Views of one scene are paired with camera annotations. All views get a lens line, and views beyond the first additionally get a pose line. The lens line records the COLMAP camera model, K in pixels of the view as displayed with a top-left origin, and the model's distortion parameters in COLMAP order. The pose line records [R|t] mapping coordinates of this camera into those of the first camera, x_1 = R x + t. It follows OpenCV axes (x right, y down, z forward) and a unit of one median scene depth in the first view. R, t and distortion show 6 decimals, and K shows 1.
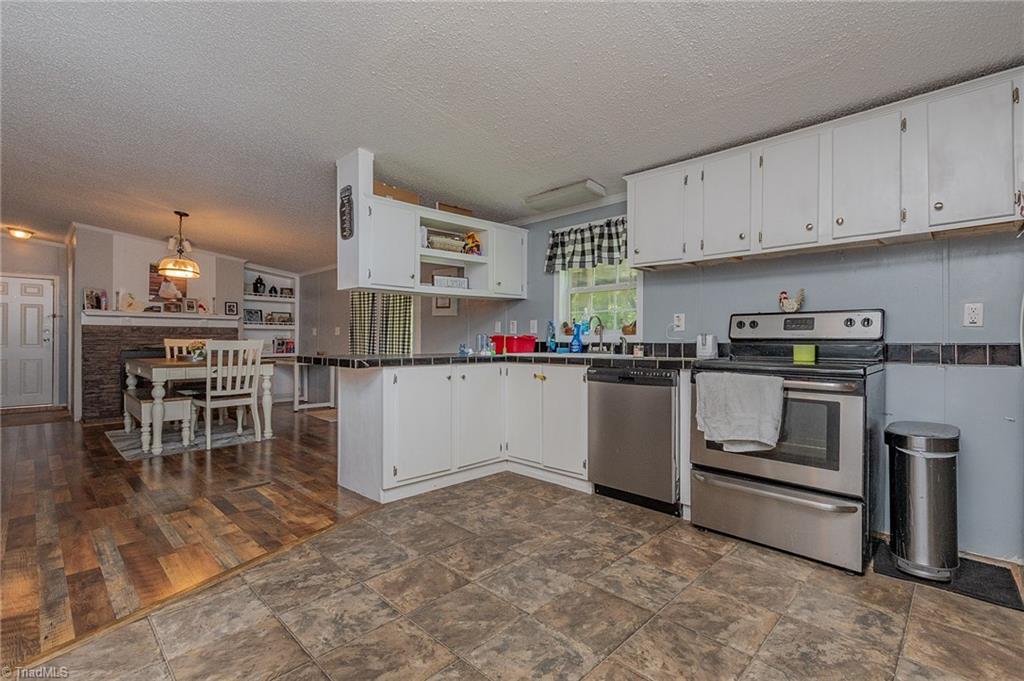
lens RADIAL K [[466.8, 0, 514.7], [0, 466.8, 349.4], [0, 0, 1]] dist [0.011487, -0.001655]
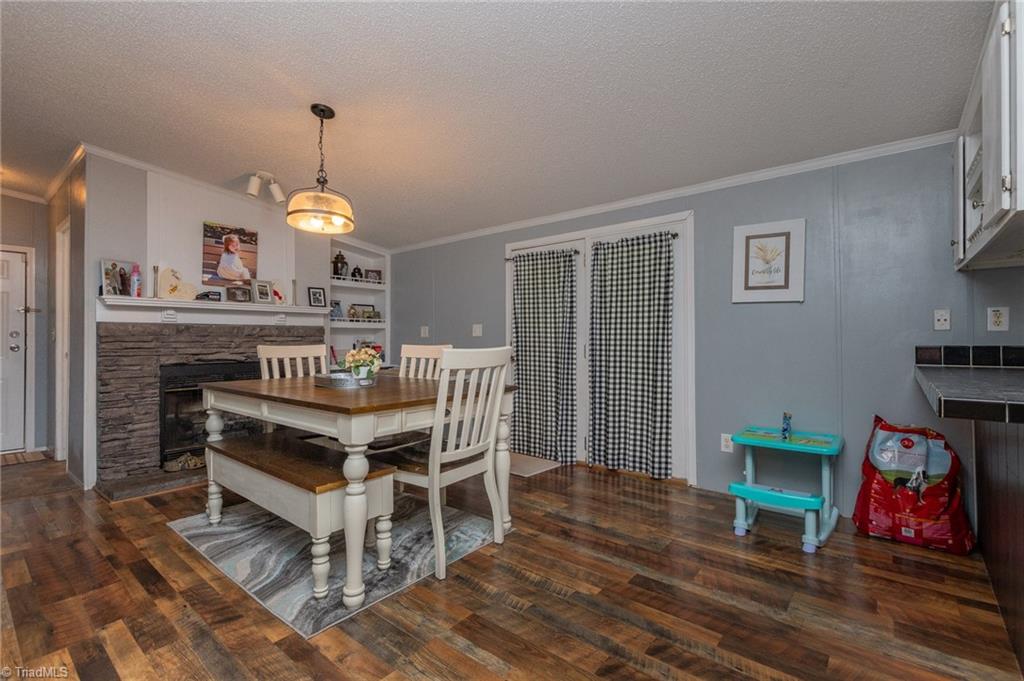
lens RADIAL K [[466.8, 0, 509.1], [0, 466.8, 344.2], [0, 0, 1]] dist [0.011487, -0.001655]
pose [[0.997012, -0.009193, 0.076697, -0.679577], [0.010028, 0.999895, -0.010507, -0.020533], [-0.076592, 0.011245, 0.996999, 0.570692]]
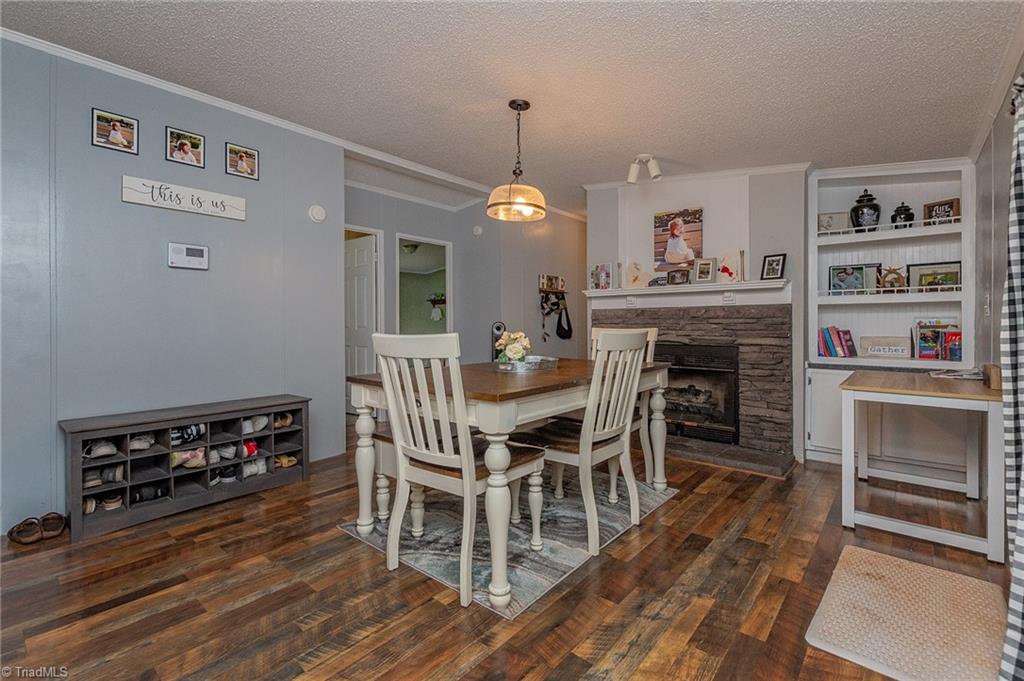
lens RADIAL K [[466.8, 0, 507.7], [0, 466.8, 323.5], [0, 0, 1]] dist [0.011487, -0.001655]
pose [[0.057123, 0.001640, -0.998366, -0.191505], [-0.011172, 0.999937, 0.001003, -0.040922], [0.998305, 0.011097, 0.057138, 1.199861]]
